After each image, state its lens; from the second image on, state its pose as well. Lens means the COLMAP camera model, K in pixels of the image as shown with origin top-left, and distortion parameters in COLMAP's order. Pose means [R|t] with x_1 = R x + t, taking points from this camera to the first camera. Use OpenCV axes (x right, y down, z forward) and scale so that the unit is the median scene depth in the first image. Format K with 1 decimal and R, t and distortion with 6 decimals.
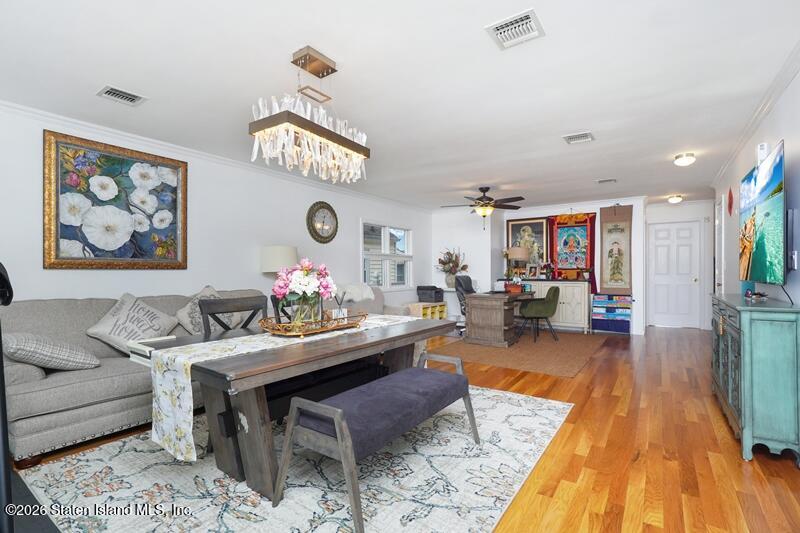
lens RADIAL K [[375.8, 0, 397.9], [0, 375.8, 272.5], [0, 0, 1]] dist [-0.014820, 0.001500]
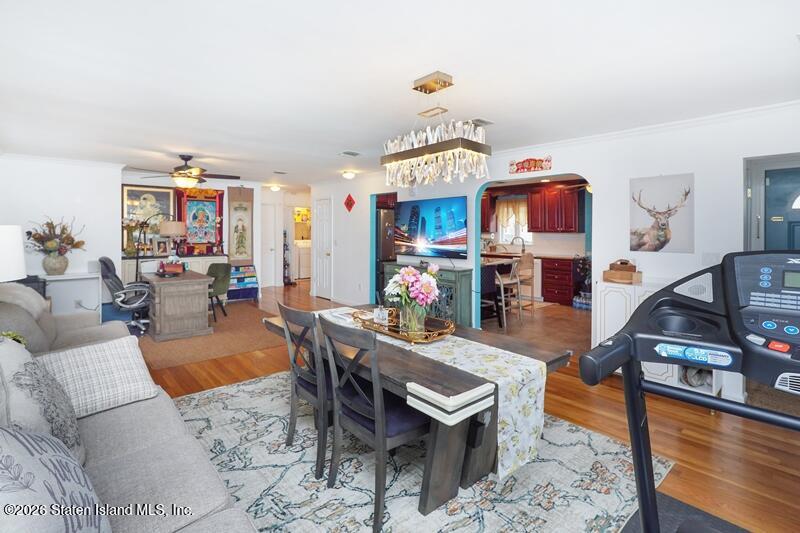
lens RADIAL K [[384.7, 0, 397.1], [0, 384.7, 231.7], [0, 0, 1]] dist [-0.011673, 0.000353]
pose [[0.227053, 0.002156, 0.973880, -0.441801], [-0.000521, 0.999998, -0.002092, -0.041843], [-0.973882, -0.000032, 0.227054, 0.281248]]
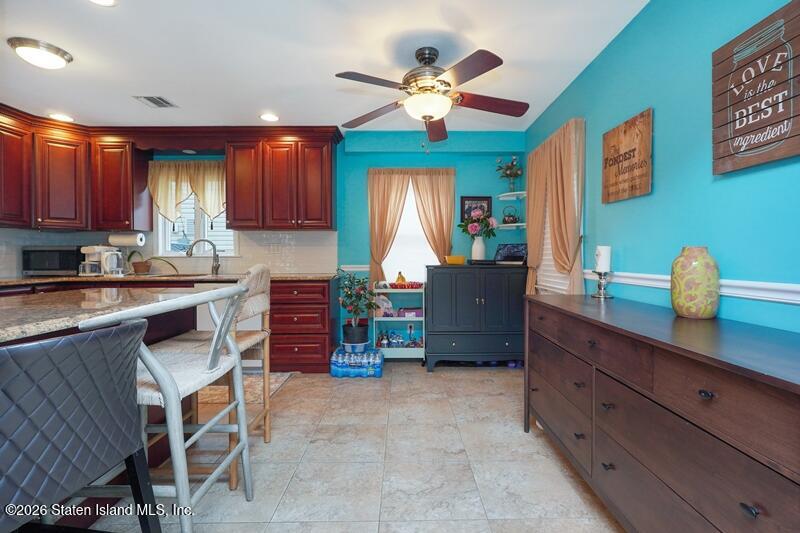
lens RADIAL K [[371.3, 0, 408.9], [0, 371.3, 256.5], [0, 0, 1]] dist [-0.011768, 0.000649]
pose [[-0.586533, 0.006895, 0.809896, 0.225046], [0.009869, 0.999950, -0.001366, 0.001813], [-0.809865, 0.007192, -0.586572, 0.260318]]
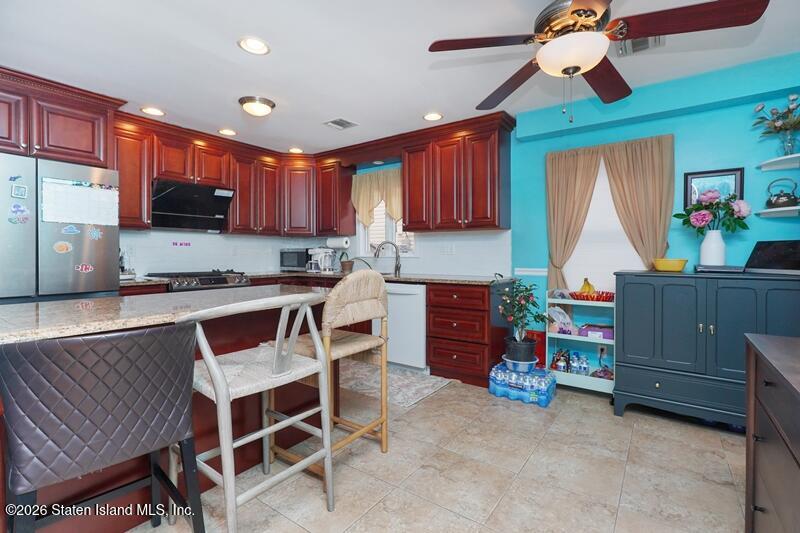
lens RADIAL K [[372.1, 0, 402.6], [0, 372.1, 257.3], [0, 0, 1]] dist [-0.012791, 0.000747]
pose [[0.007750, -0.004285, 0.999961, 0.245425], [0.006066, 0.999973, 0.004238, -0.004428], [-0.999952, 0.006033, 0.007775, 0.151163]]
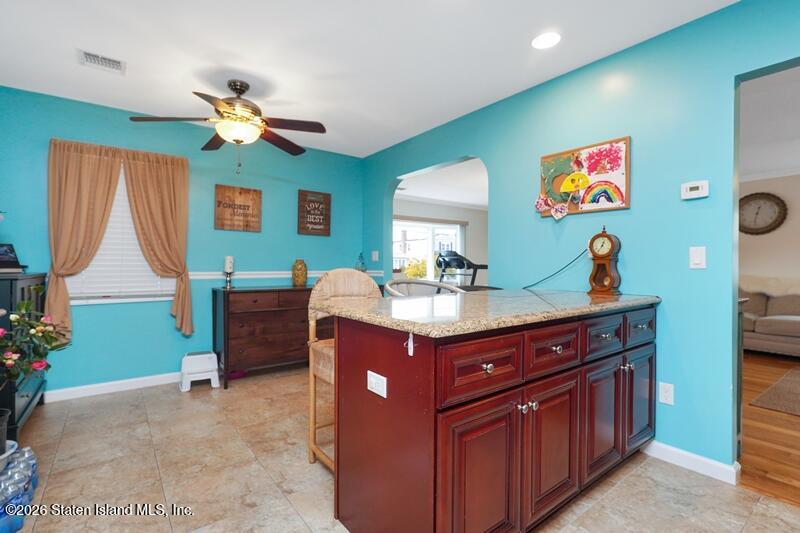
lens RADIAL K [[373.6, 0, 400.0], [0, 373.6, 266.5], [0, 0, 1]] dist [-0.009471, 0.001312]
pose [[-0.305203, 0.010405, -0.952230, 0.834692], [-0.007029, 0.999888, 0.013178, -0.000408], [0.952261, 0.010716, -0.305096, 0.331271]]
